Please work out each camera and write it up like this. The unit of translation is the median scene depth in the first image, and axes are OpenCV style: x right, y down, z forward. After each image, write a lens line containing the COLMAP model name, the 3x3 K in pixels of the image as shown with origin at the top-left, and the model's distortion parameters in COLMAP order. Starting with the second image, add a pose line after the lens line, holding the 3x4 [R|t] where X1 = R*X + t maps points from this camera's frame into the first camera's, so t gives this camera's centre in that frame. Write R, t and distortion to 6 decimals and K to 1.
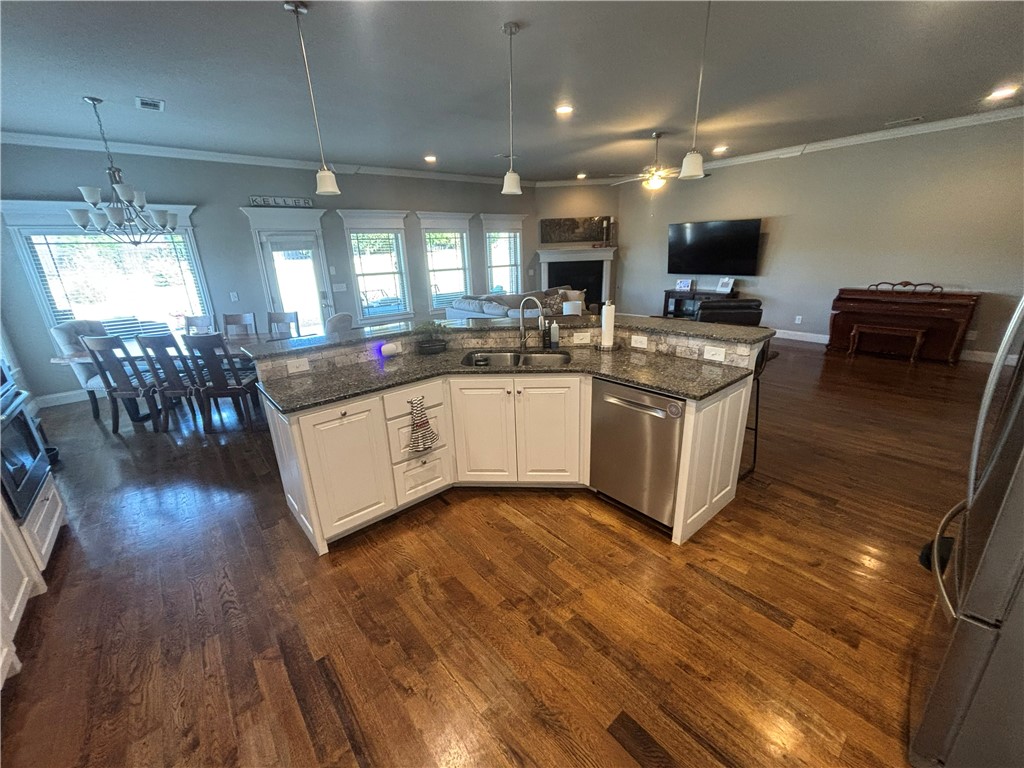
lens RADIAL K [[408.0, 0, 514.5], [0, 408.0, 382.3], [0, 0, 1]] dist [-0.002140, -0.000261]
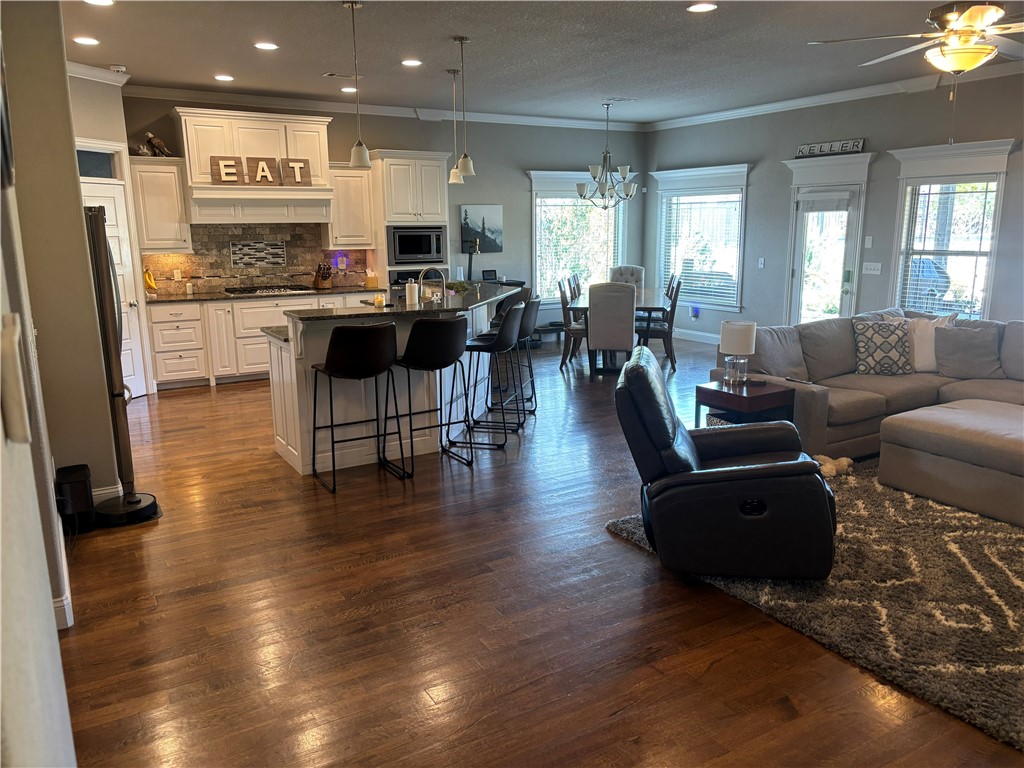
lens RADIAL K [[775.1, 0, 512.9], [0, 775.1, 385.2], [0, 0, 1]] dist [0.018031, 0.002523]
pose [[-0.154977, 0.237211, -0.959017, 0.987507], [-0.292674, 0.916144, 0.273902, -0.262305], [0.943570, 0.323127, -0.072556, 0.688749]]
